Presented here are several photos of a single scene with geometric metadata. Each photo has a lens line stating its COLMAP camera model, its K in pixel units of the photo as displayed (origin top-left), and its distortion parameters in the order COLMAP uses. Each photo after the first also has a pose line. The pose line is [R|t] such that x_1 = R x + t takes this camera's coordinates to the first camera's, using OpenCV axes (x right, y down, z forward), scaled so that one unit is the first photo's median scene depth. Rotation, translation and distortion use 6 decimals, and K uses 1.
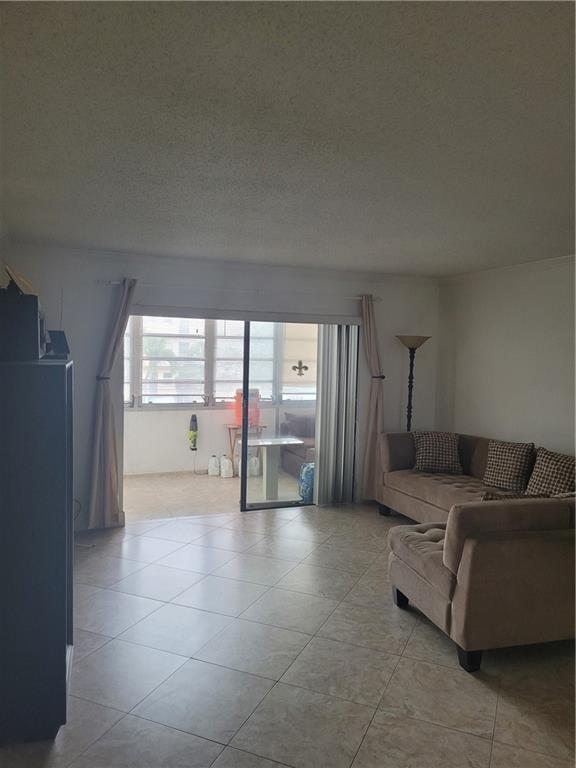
lens RADIAL K [[577.0, 0, 295.3], [0, 577.0, 389.1], [0, 0, 1]] dist [0.058959, -0.051420]
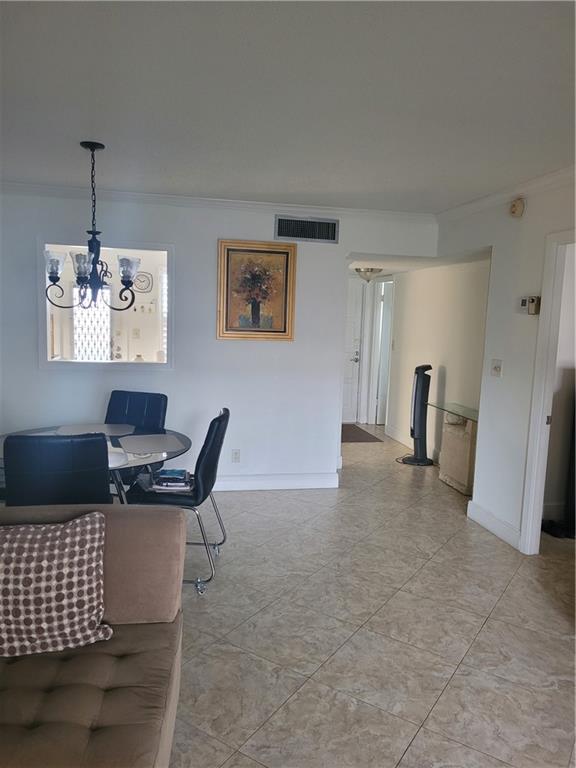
lens RADIAL K [[577.0, 0, 294.6], [0, 577.0, 386.7], [0, 0, 1]] dist [0.058959, -0.051420]
pose [[-0.983760, -0.078913, 0.161209, 0.021820], [-0.045341, 0.978295, 0.202196, -0.044642], [-0.173666, 0.191603, -0.965986, 0.812216]]
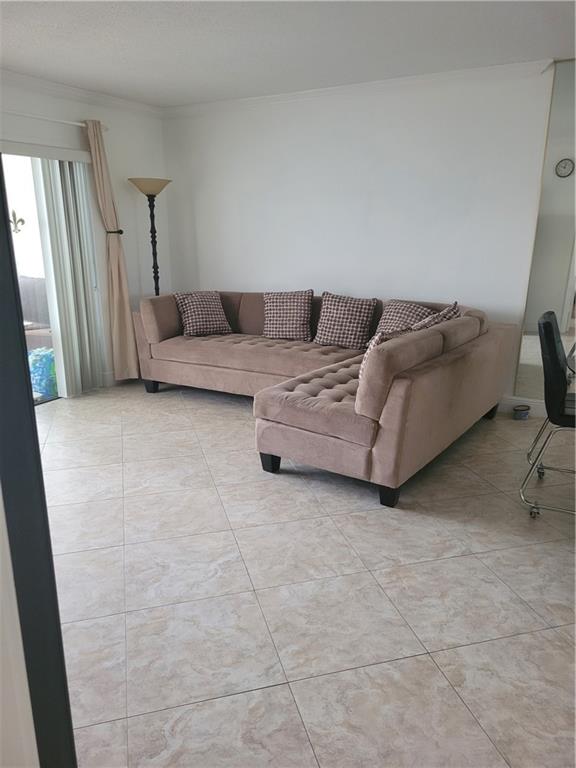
lens RADIAL K [[577.0, 0, 284.9], [0, 577.0, 389.3], [0, 0, 1]] dist [0.058959, -0.051420]
pose [[0.783444, -0.193518, 0.590564, -0.202909], [0.063326, 0.970194, 0.233907, 0.018424], [-0.618228, -0.145855, 0.772348, 0.183556]]
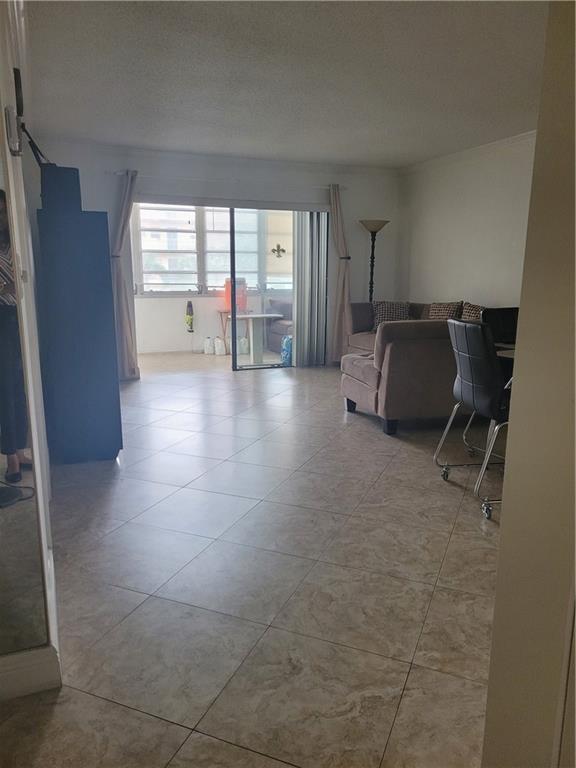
lens RADIAL K [[577.0, 0, 292.7], [0, 577.0, 393.3], [0, 0, 1]] dist [0.058959, -0.051420]
pose [[0.999761, -0.021003, 0.006082, 0.024032], [0.019918, 0.989534, 0.142918, 0.083113], [-0.009020, -0.142763, 0.989716, -0.213325]]
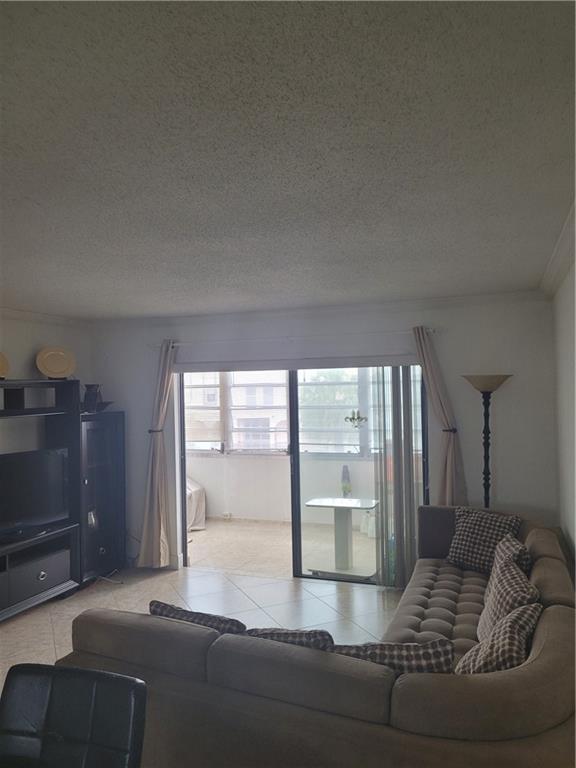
lens RADIAL K [[577.0, 0, 290.2], [0, 577.0, 377.6], [0, 0, 1]] dist [0.058959, -0.051420]
pose [[0.734596, -0.049380, -0.676706, 0.523627], [-0.011803, 0.996267, -0.085511, -0.022979], [0.678402, 0.070803, 0.731271, 0.295878]]
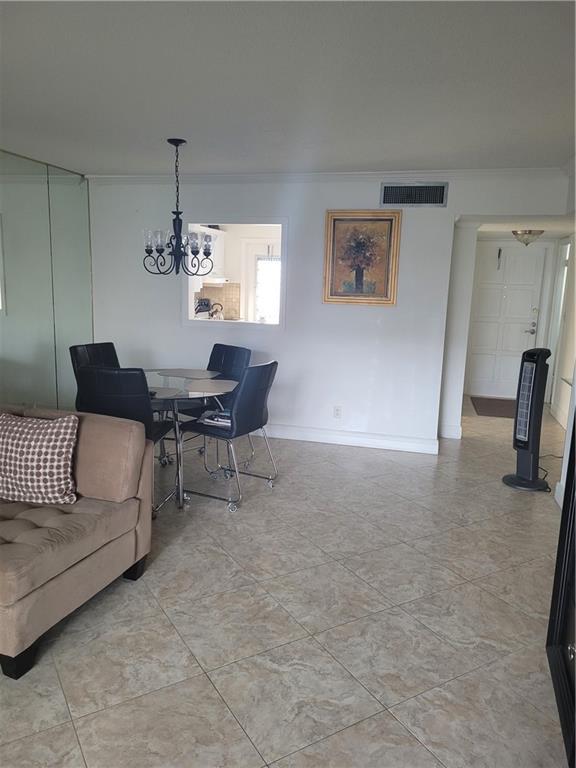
lens RADIAL K [[577.0, 0, 285.5], [0, 577.0, 386.4], [0, 0, 1]] dist [0.058959, -0.051420]
pose [[-0.805163, -0.156100, 0.572141, -0.215256], [-0.004139, 0.966193, 0.257787, -0.046509], [-0.593039, 0.205192, -0.778589, 0.784332]]
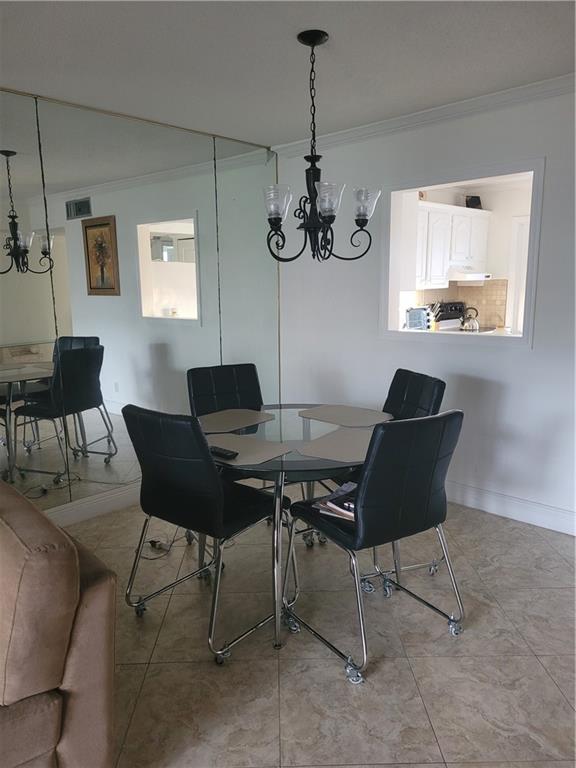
lens RADIAL K [[577.0, 0, 282.8], [0, 577.0, 392.2], [0, 0, 1]] dist [0.058959, -0.051420]
pose [[-0.405948, -0.188244, 0.894299, -0.089712], [0.071871, 0.968950, 0.236582, -0.004921], [-0.911066, 0.160315, -0.379814, 0.494649]]
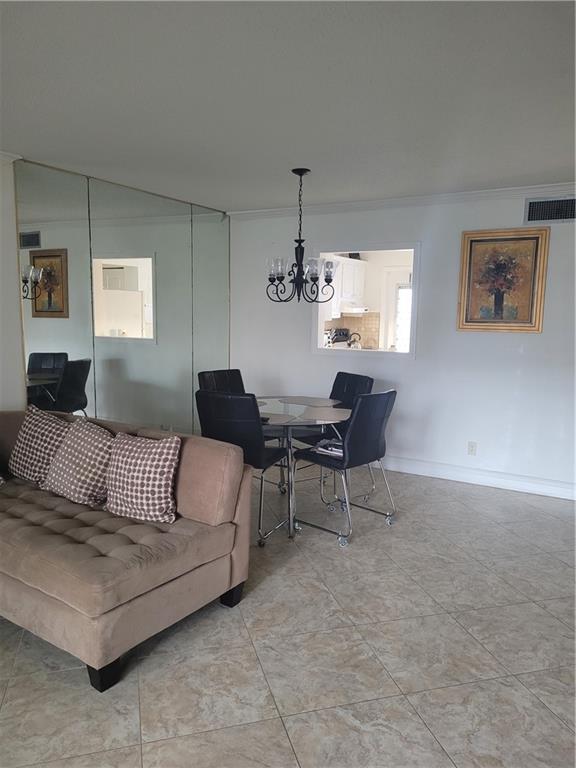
lens RADIAL K [[577.0, 0, 286.0], [0, 577.0, 390.6], [0, 0, 1]] dist [0.058959, -0.051420]
pose [[-0.622160, -0.144131, 0.769508, -0.232770], [0.030078, 0.977781, 0.207459, -0.036737], [-0.782312, 0.152218, -0.604001, 0.739837]]
